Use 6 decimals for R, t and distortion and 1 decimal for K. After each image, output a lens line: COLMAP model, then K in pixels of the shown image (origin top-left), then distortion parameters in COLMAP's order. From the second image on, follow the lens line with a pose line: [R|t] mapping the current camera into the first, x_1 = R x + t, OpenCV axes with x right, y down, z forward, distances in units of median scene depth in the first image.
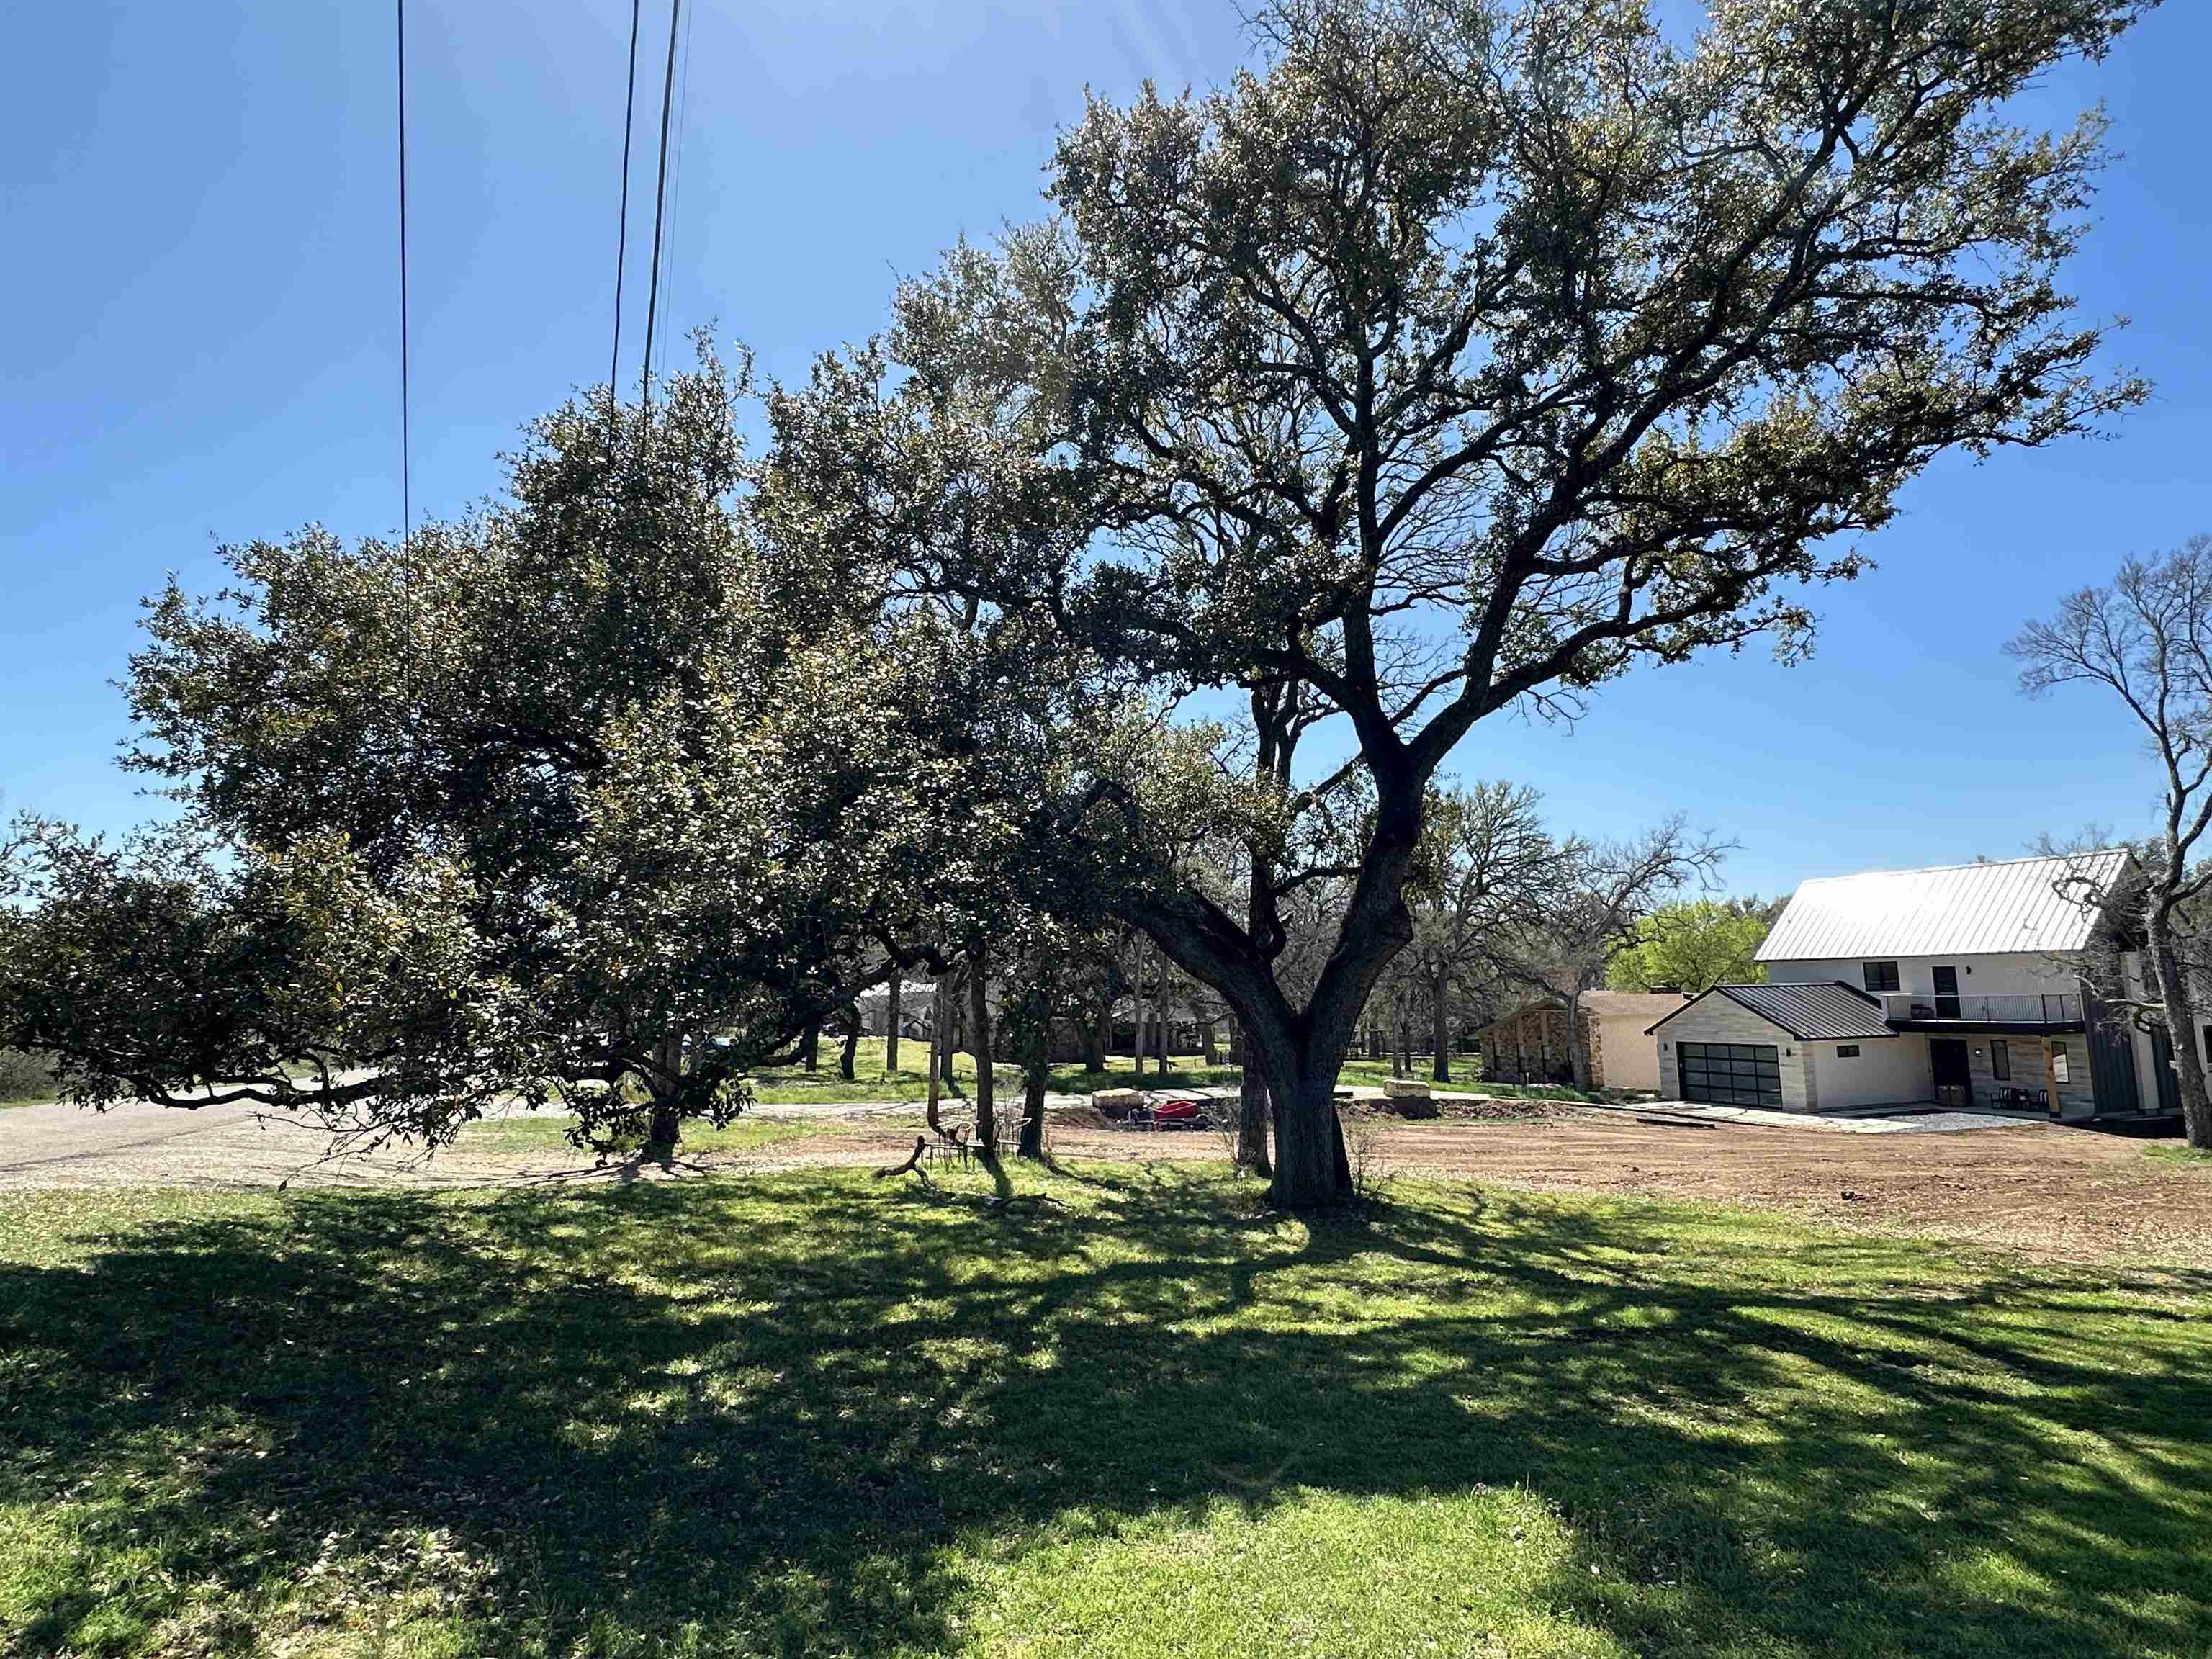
lens RADIAL K [[1228.9, 0, 1111.4], [0, 1228.9, 820.0], [0, 0, 1]] dist [0.005073, 0.000002]
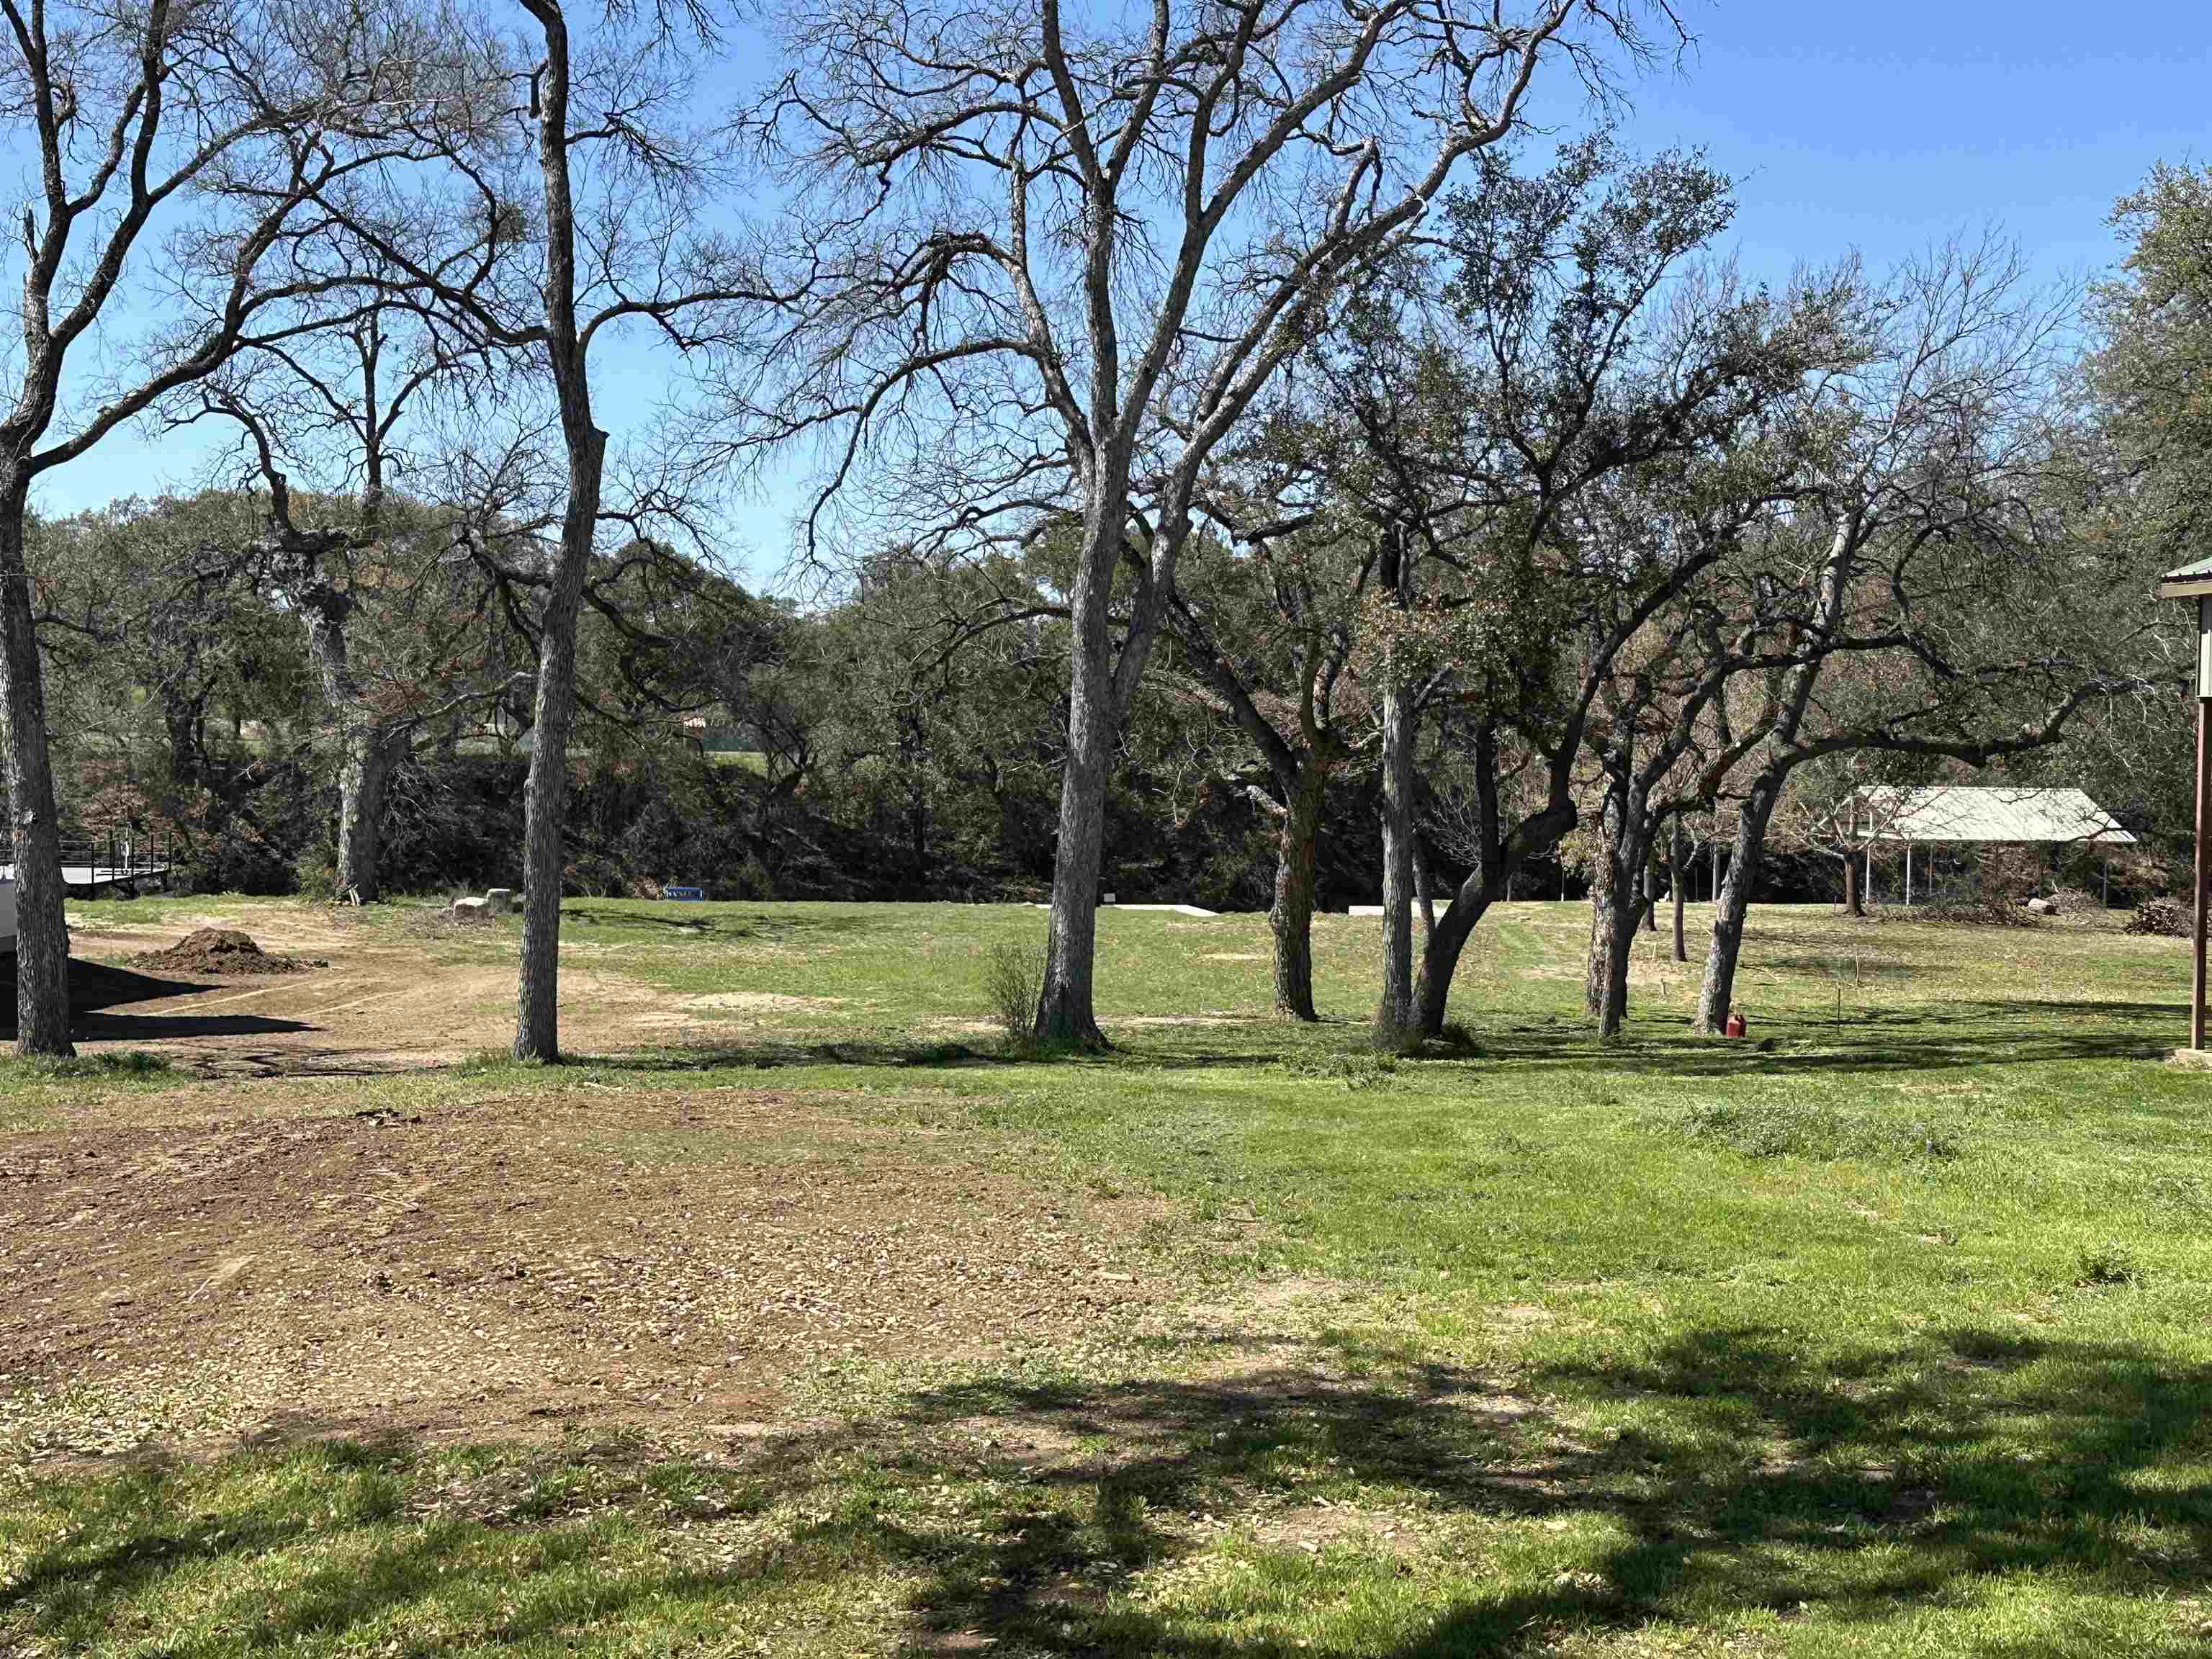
lens RADIAL K [[3022.1, 0, 1117.9], [0, 3022.1, 844.3], [0, 0, 1]] dist [0.145682, 0.000000]
pose [[0.386900, -0.009000, 0.922078, 0.041970], [-0.148691, 0.986258, 0.072017, 0.049421], [-0.910055, -0.164968, 0.380245, 0.208671]]
